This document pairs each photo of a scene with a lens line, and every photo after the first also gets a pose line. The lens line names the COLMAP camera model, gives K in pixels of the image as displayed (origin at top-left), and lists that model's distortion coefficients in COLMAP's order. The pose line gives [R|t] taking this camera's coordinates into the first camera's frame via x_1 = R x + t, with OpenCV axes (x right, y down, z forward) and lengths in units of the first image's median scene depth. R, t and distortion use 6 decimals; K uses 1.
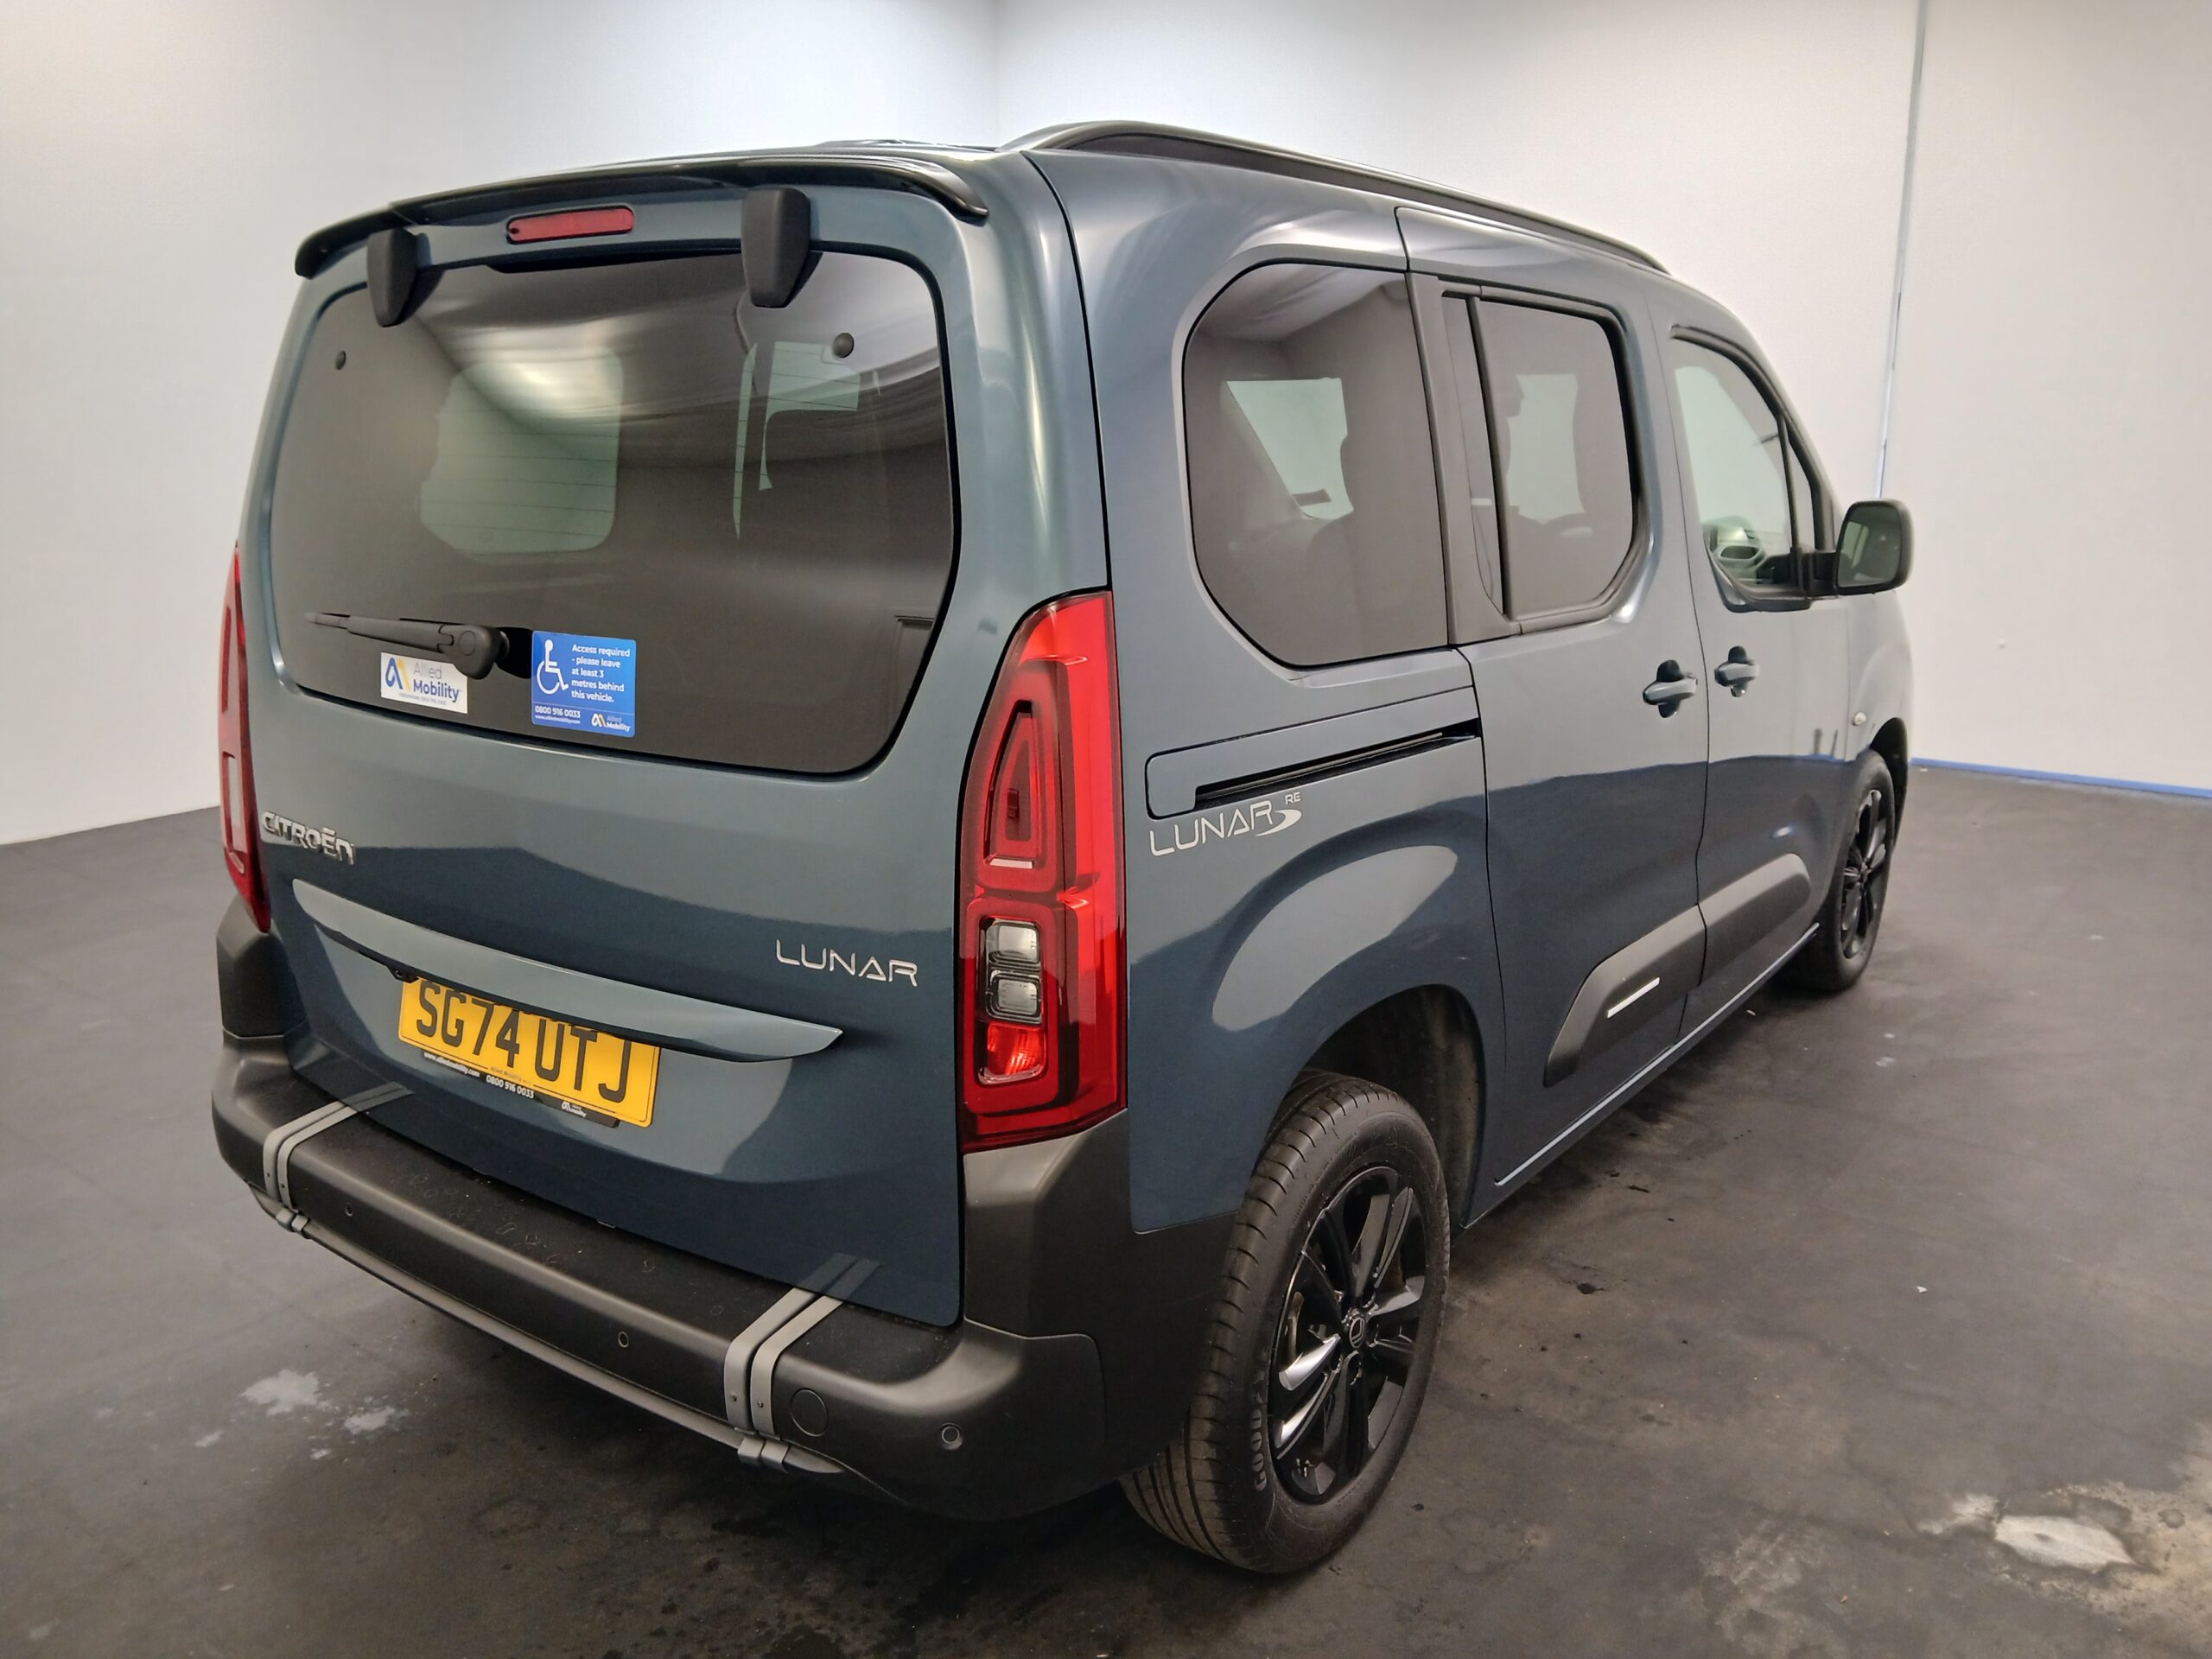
lens RADIAL K [[1731.1, 0, 1112.2], [0, 1731.1, 811.8], [0, 0, 1]] dist [0.034029, -0.048329]
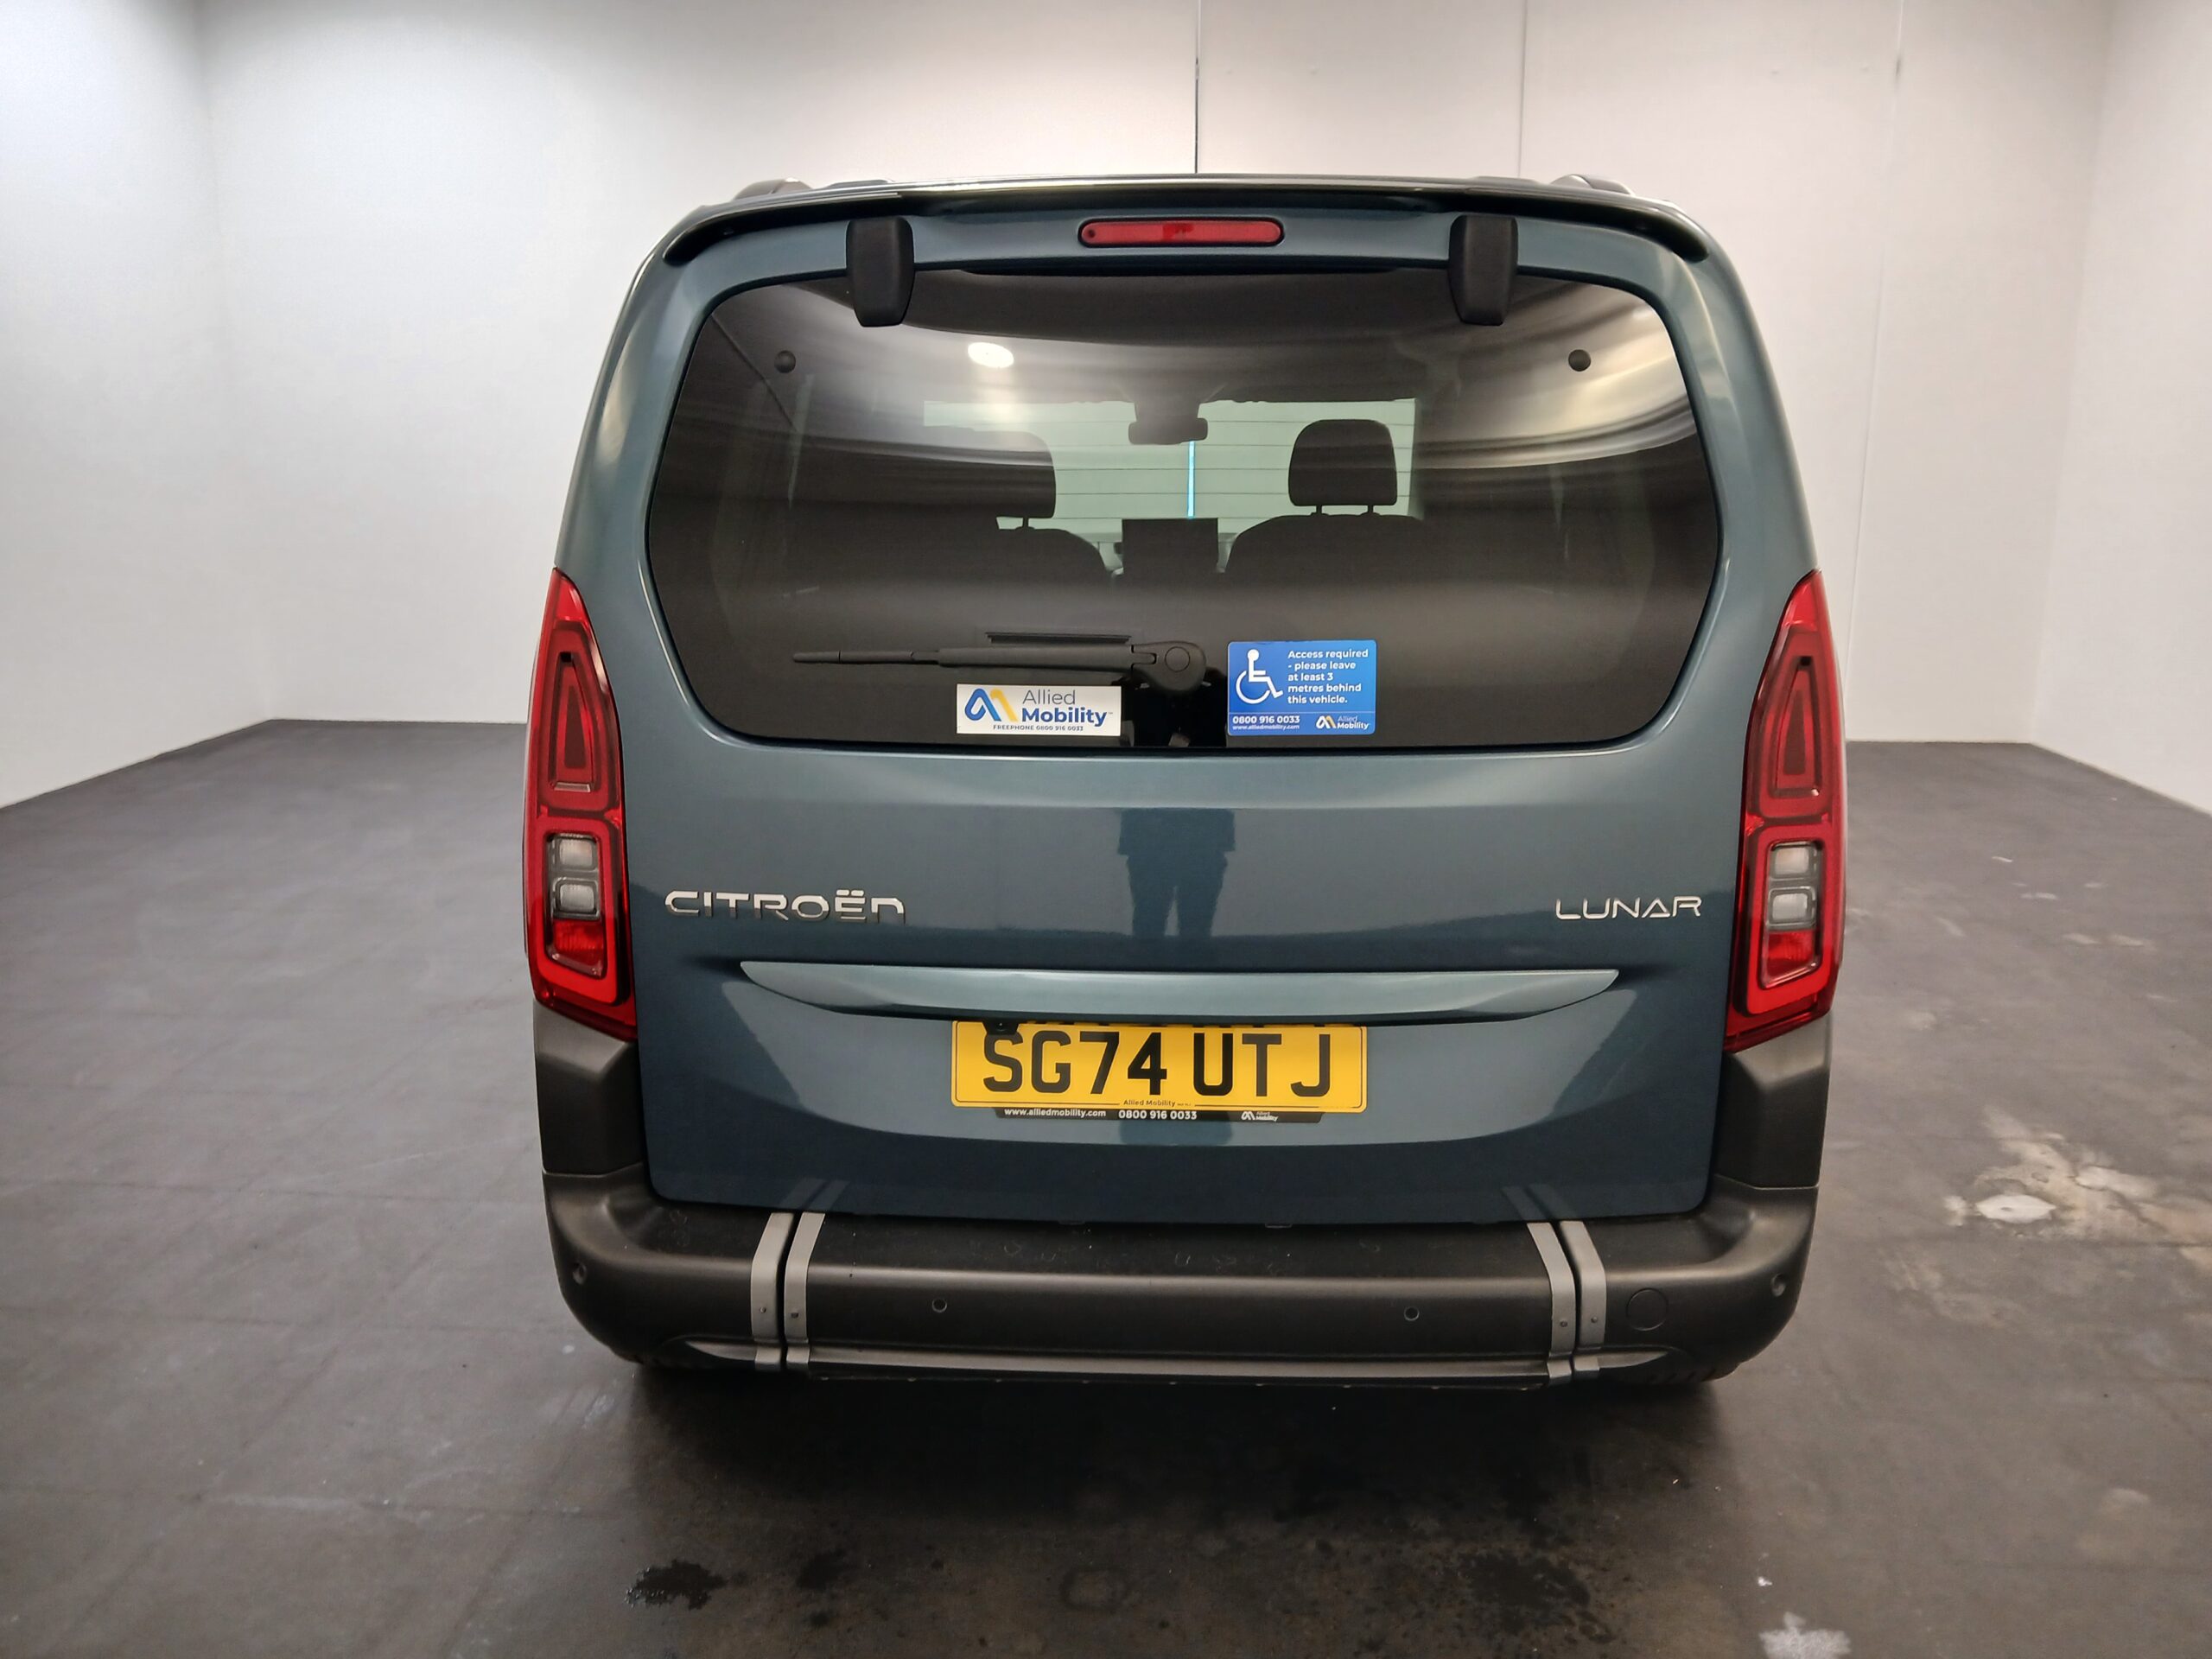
lens RADIAL K [[1731.1, 0, 1089.8], [0, 1731.1, 843.9], [0, 0, 1]] dist [0.034029, -0.048329]
pose [[0.832828, -0.126275, 0.538936, -0.959592], [0.124430, 0.991421, 0.040010, -0.039426], [-0.539364, 0.033739, 0.841396, 0.214095]]
